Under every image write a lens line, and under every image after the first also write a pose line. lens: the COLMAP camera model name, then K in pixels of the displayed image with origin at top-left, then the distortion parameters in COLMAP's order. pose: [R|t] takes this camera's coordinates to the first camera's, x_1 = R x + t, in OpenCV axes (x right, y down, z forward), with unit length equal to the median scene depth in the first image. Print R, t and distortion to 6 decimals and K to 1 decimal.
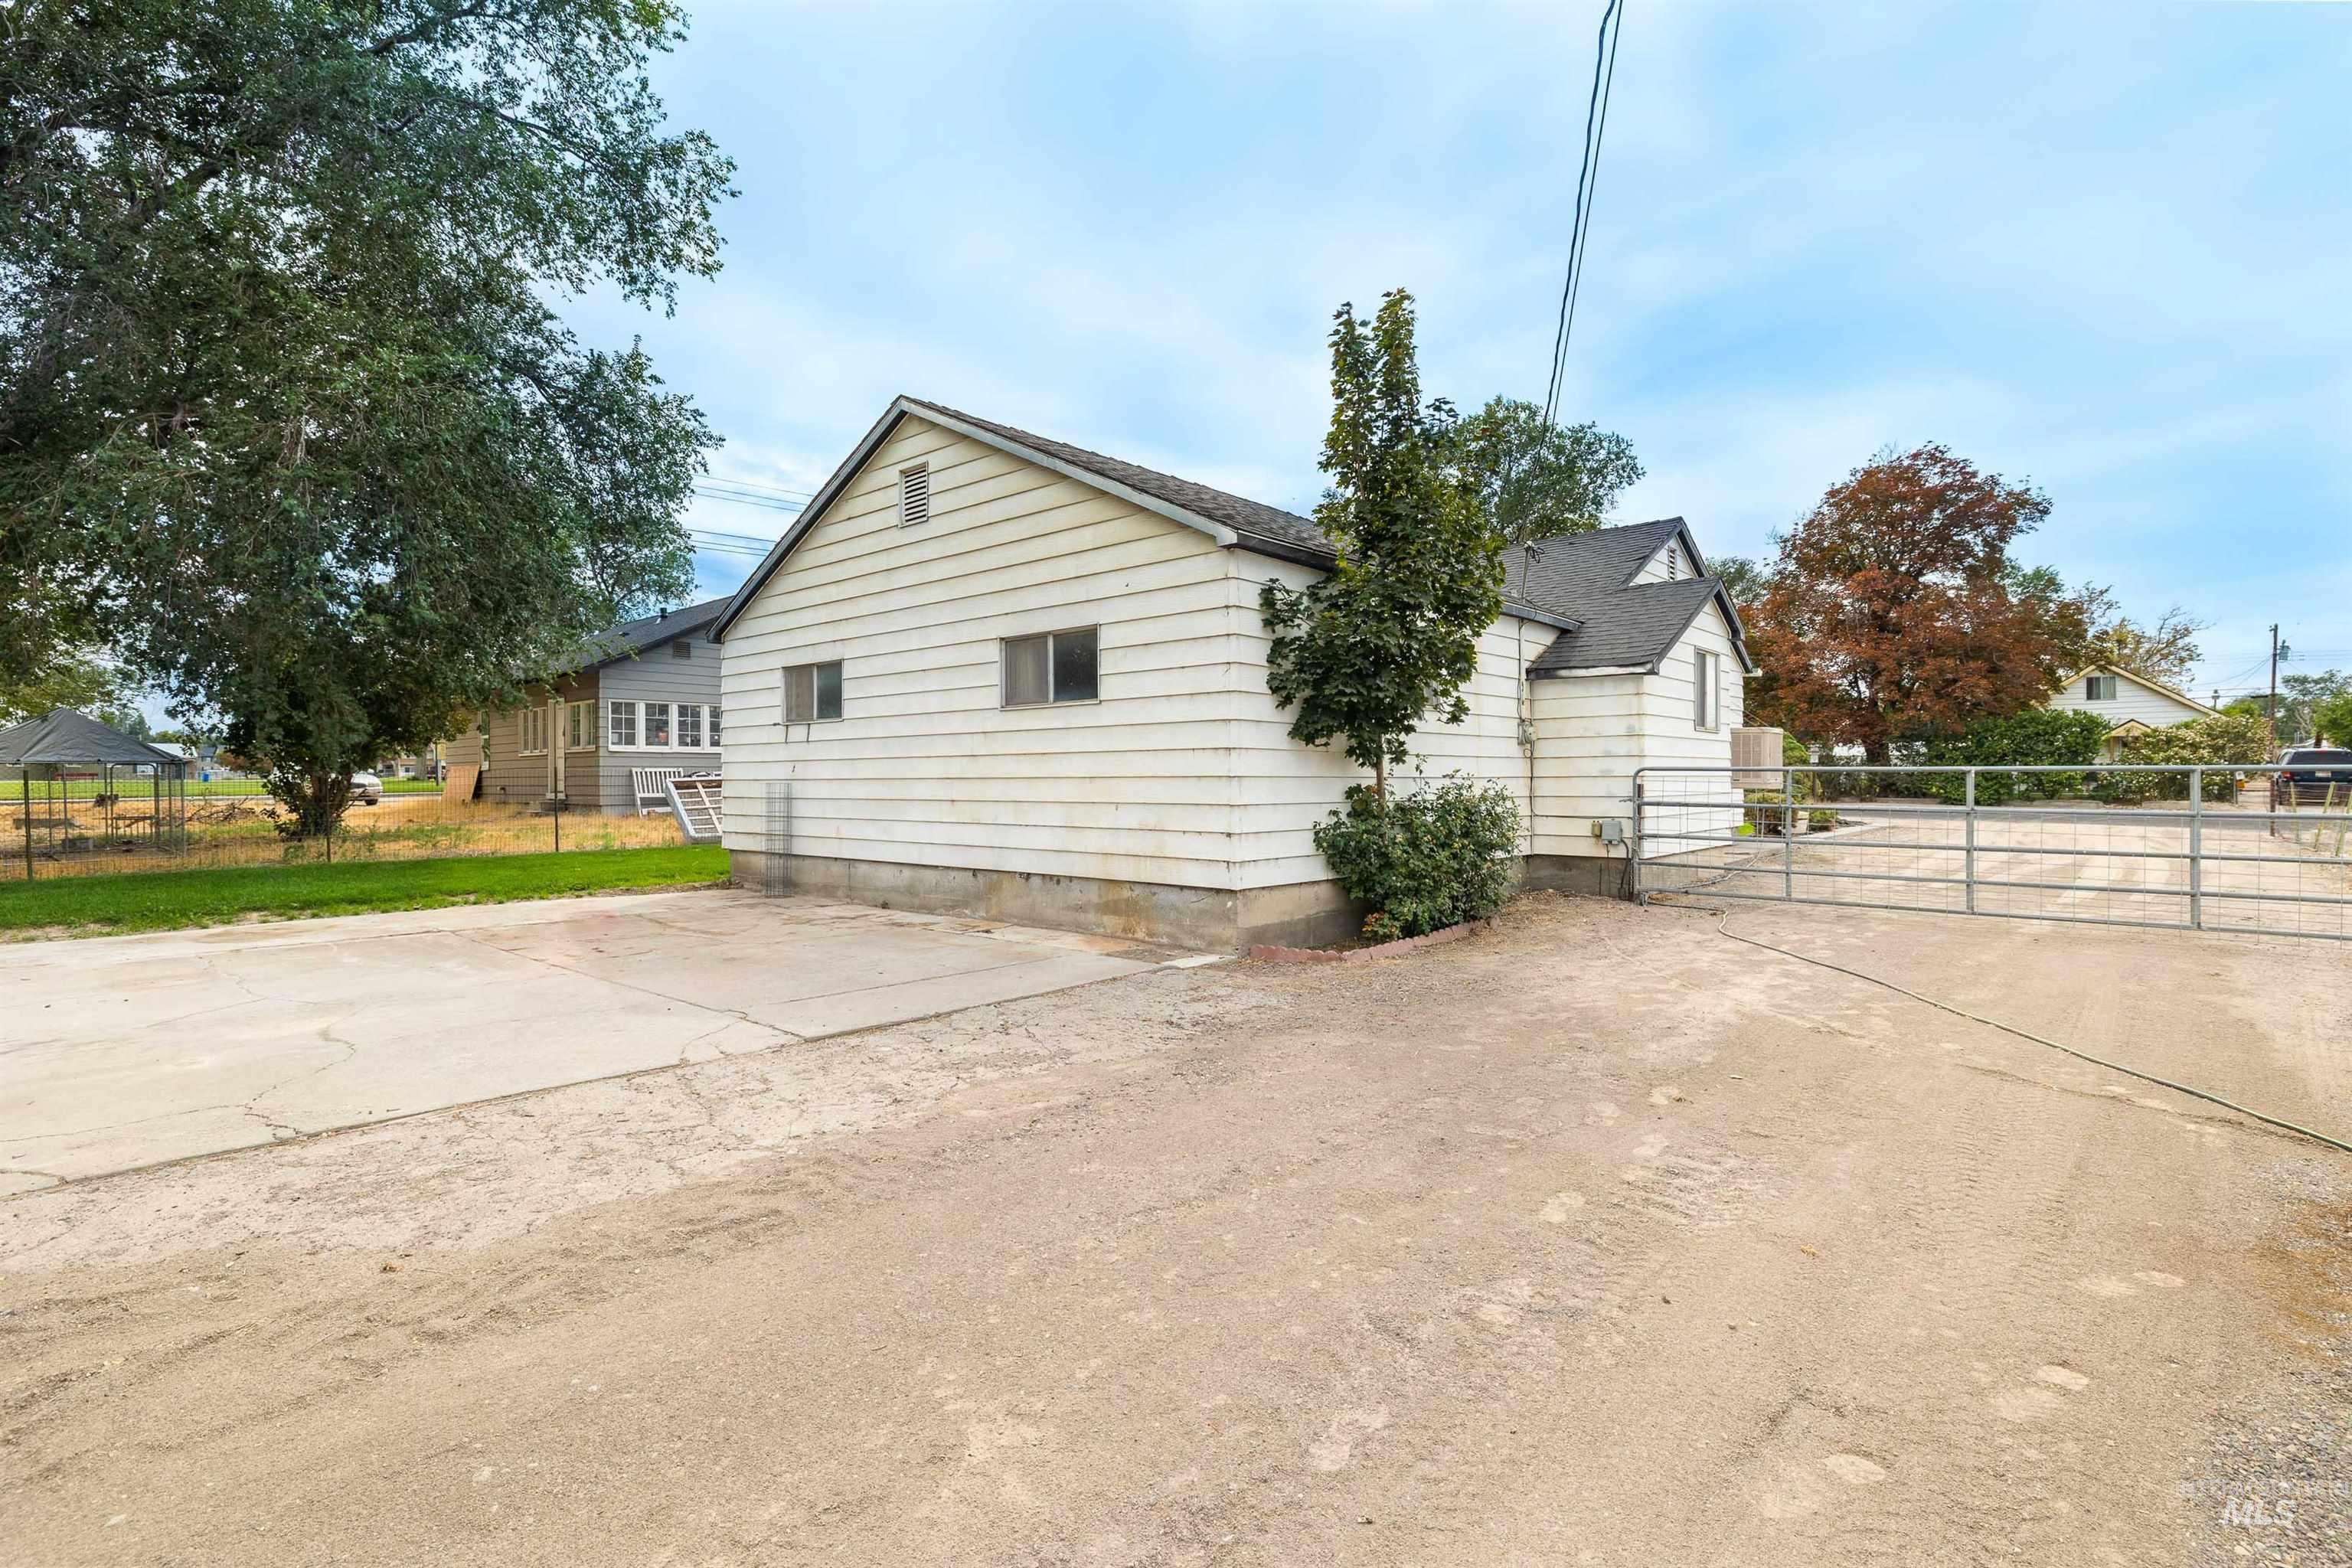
lens RADIAL K [[1148.6, 0, 1168.1], [0, 1148.6, 775.6], [0, 0, 1]] dist [0.001784, 0.000206]
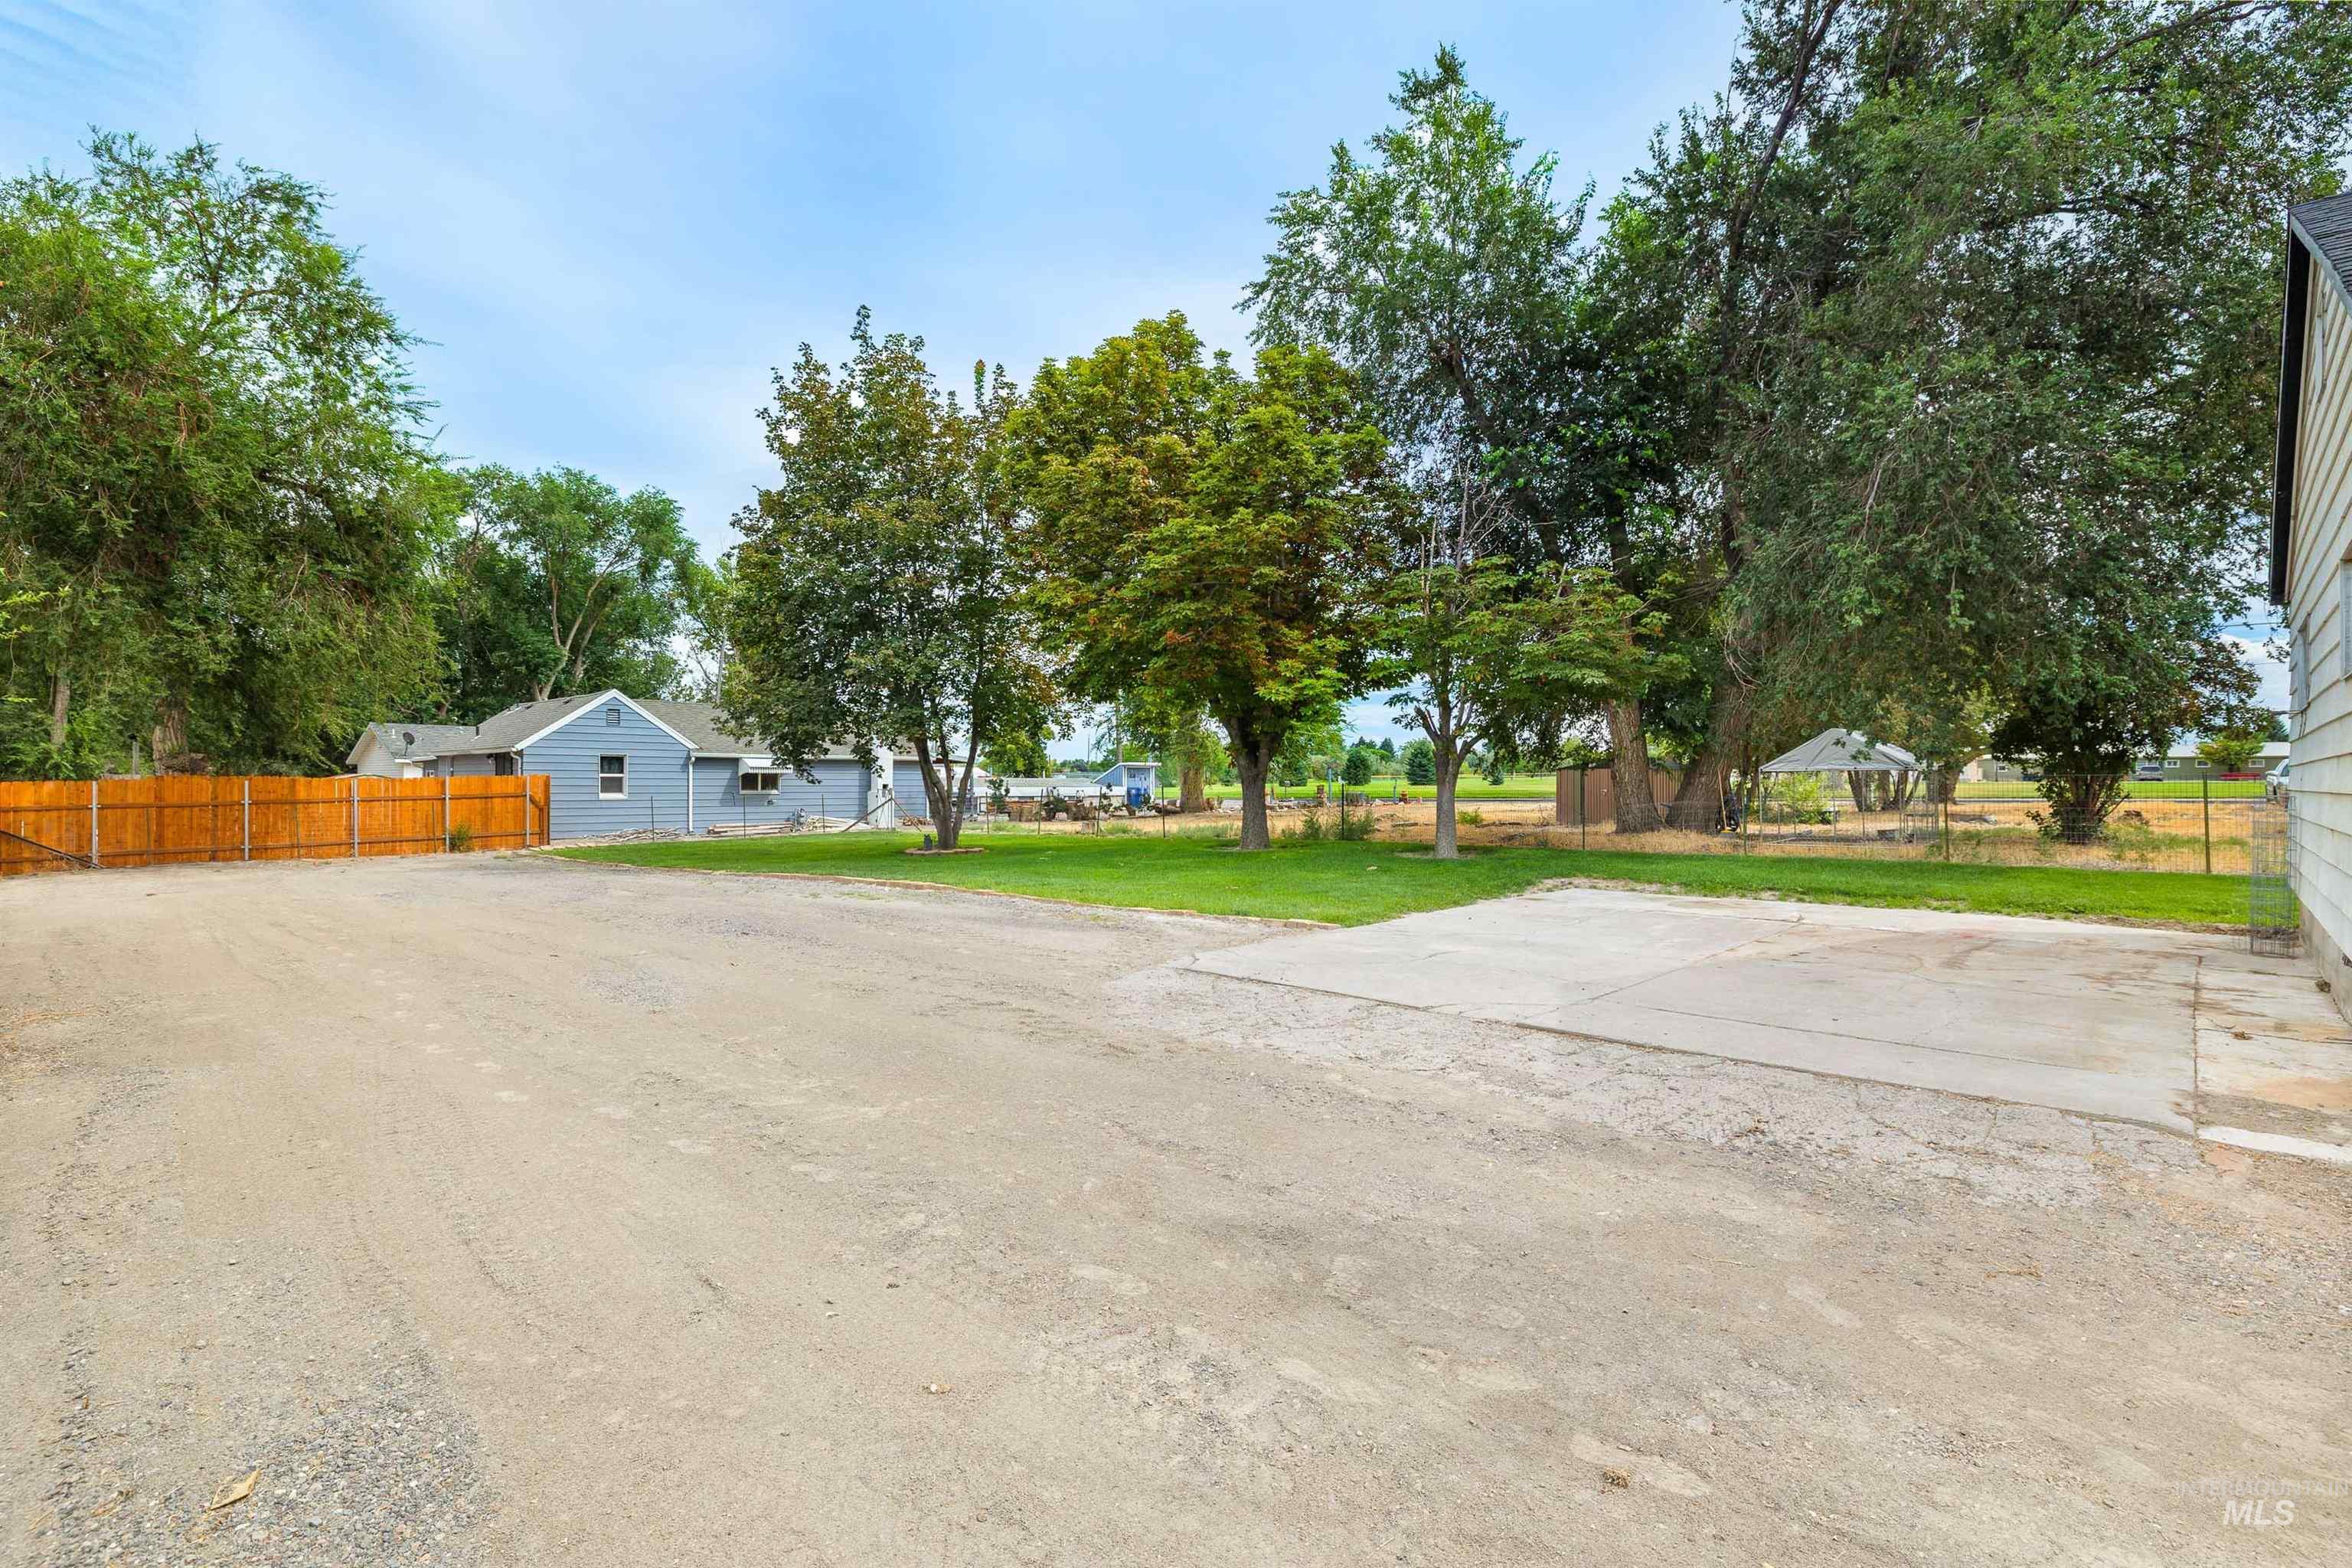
lens RADIAL K [[1148.6, 0, 1180.1], [0, 1148.6, 784.7], [0, 0, 1]] dist [0.001784, 0.000206]
pose [[-0.086893, 0.003579, -0.996211, 0.783360], [0.008393, 0.999961, 0.002860, -0.010849], [0.996182, -0.008113, -0.086920, 0.717723]]
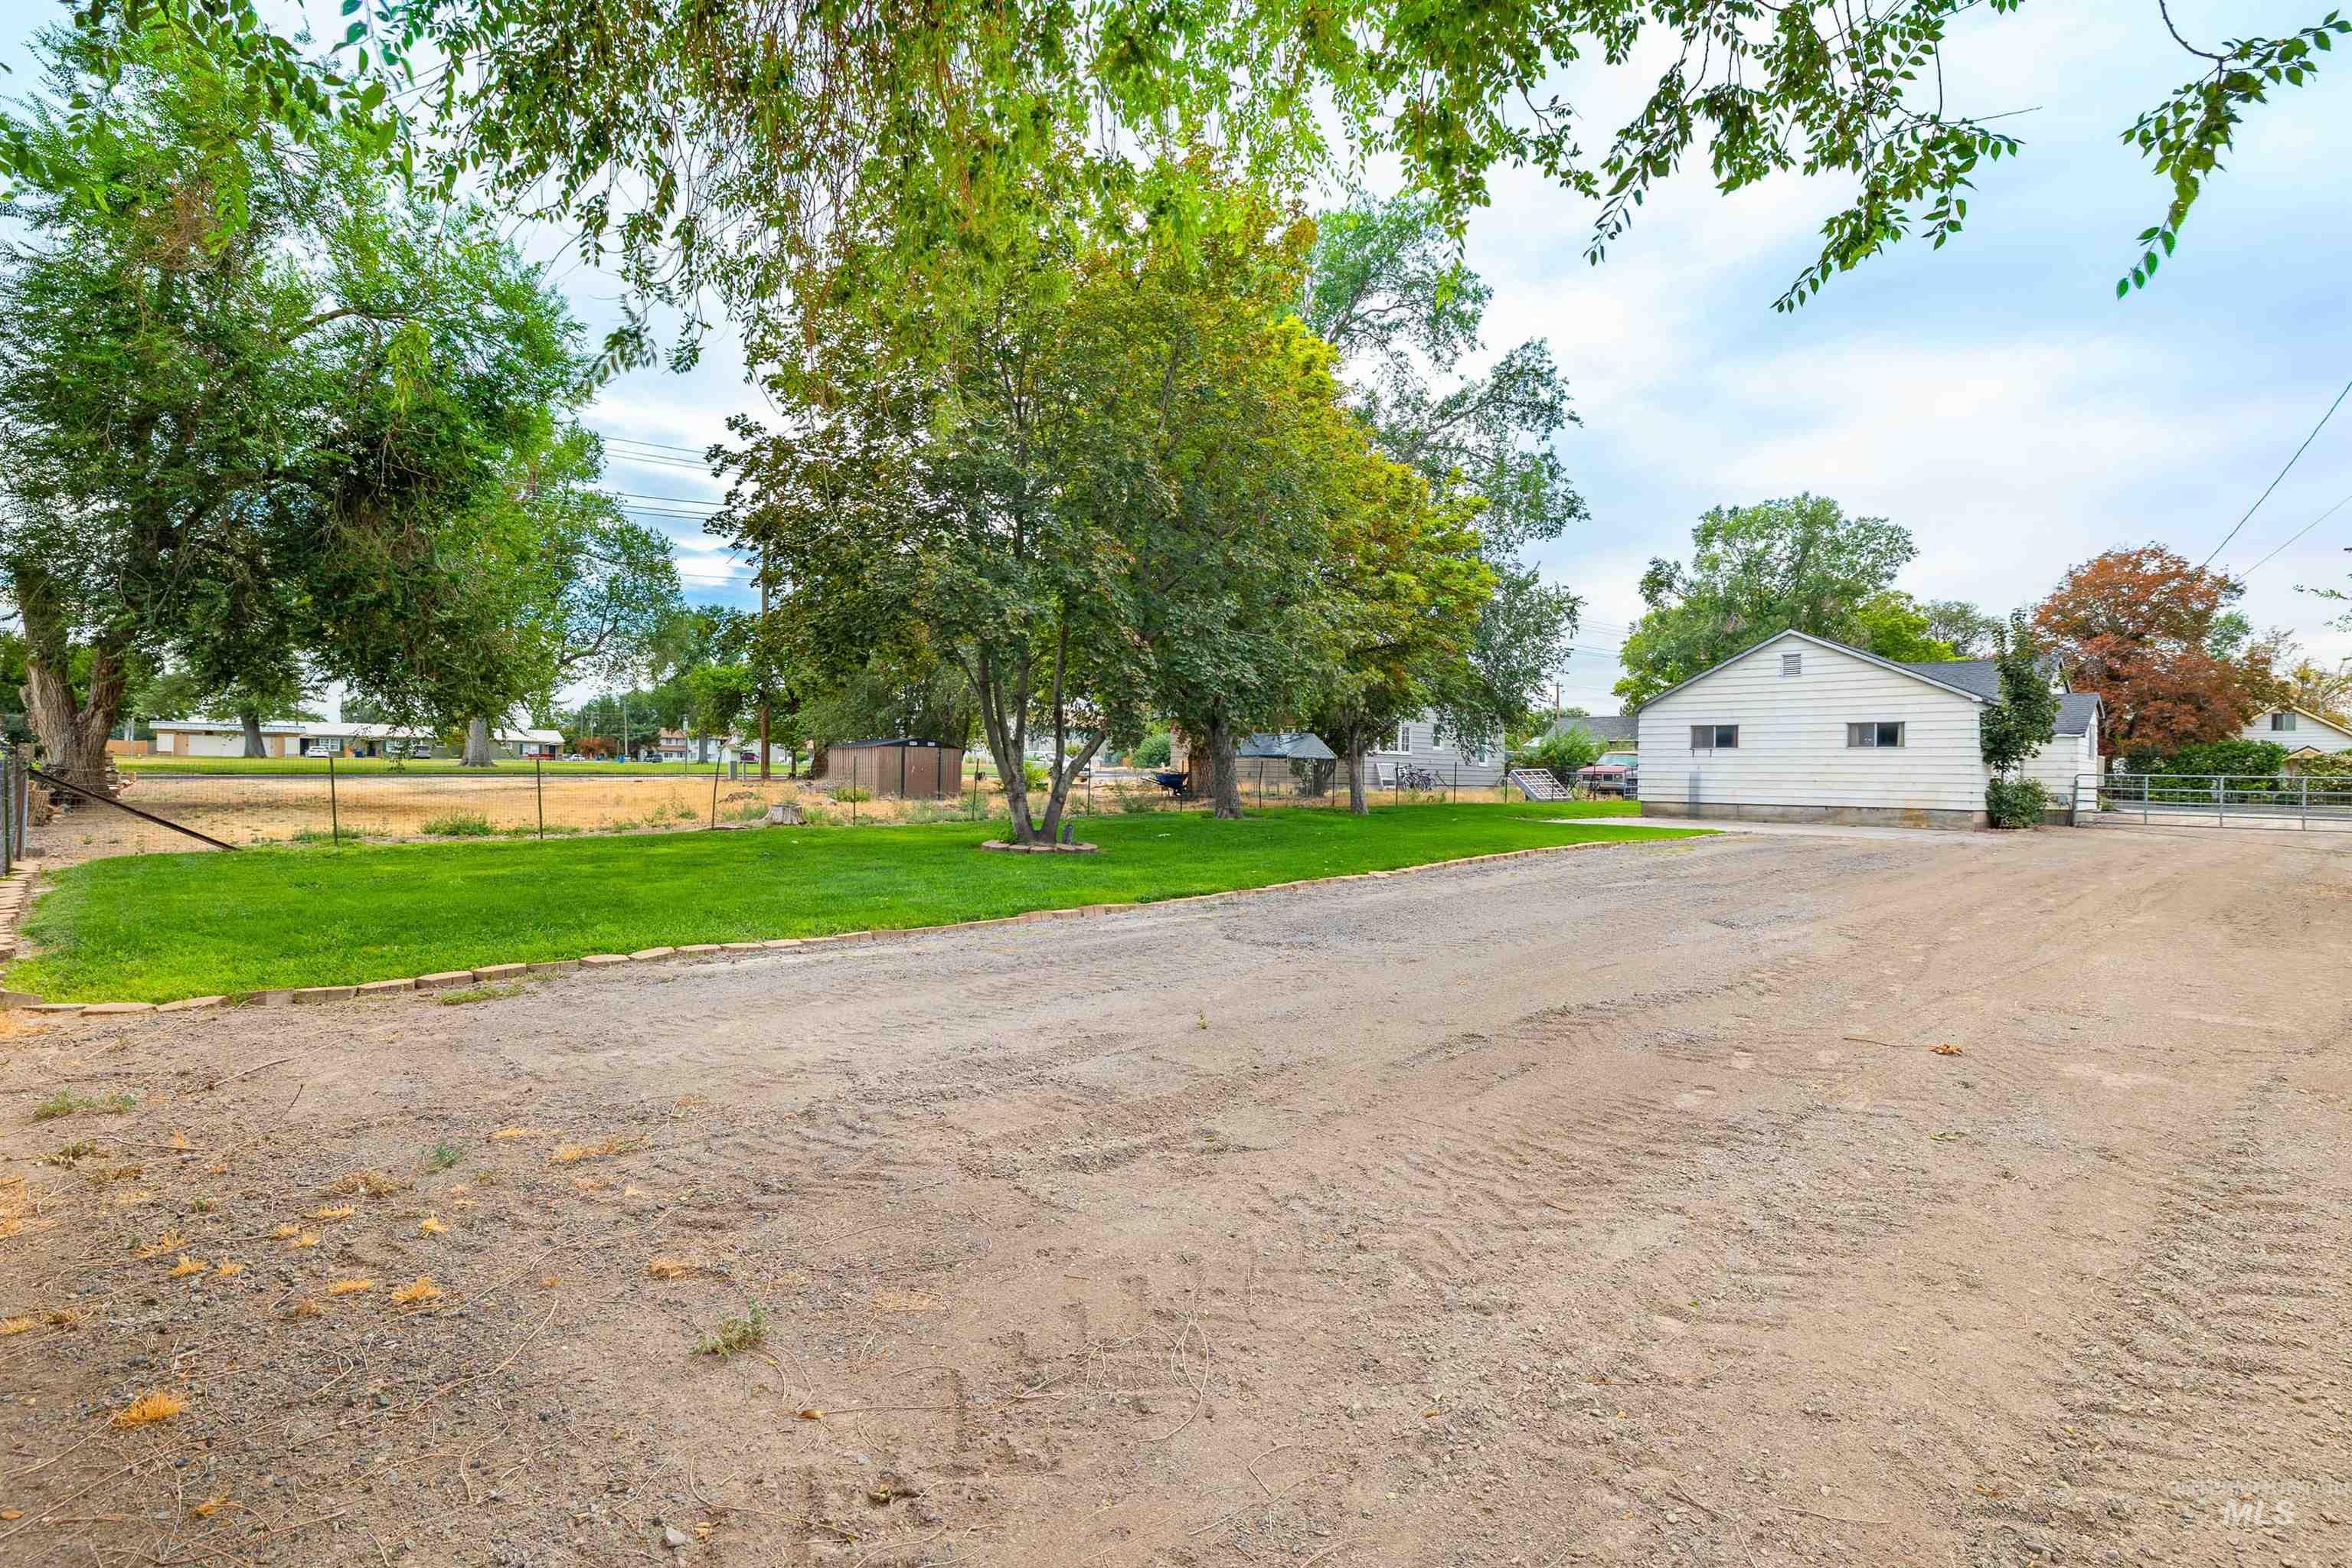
lens RADIAL K [[1148.6, 0, 1189.5], [0, 1148.6, 772.3], [0, 0, 1]] dist [0.001784, 0.000206]
pose [[0.996458, 0.020258, -0.081615, -1.444025], [-0.020266, 0.999794, 0.000727, 0.029454], [0.081613, 0.000930, 0.996664, -1.828180]]
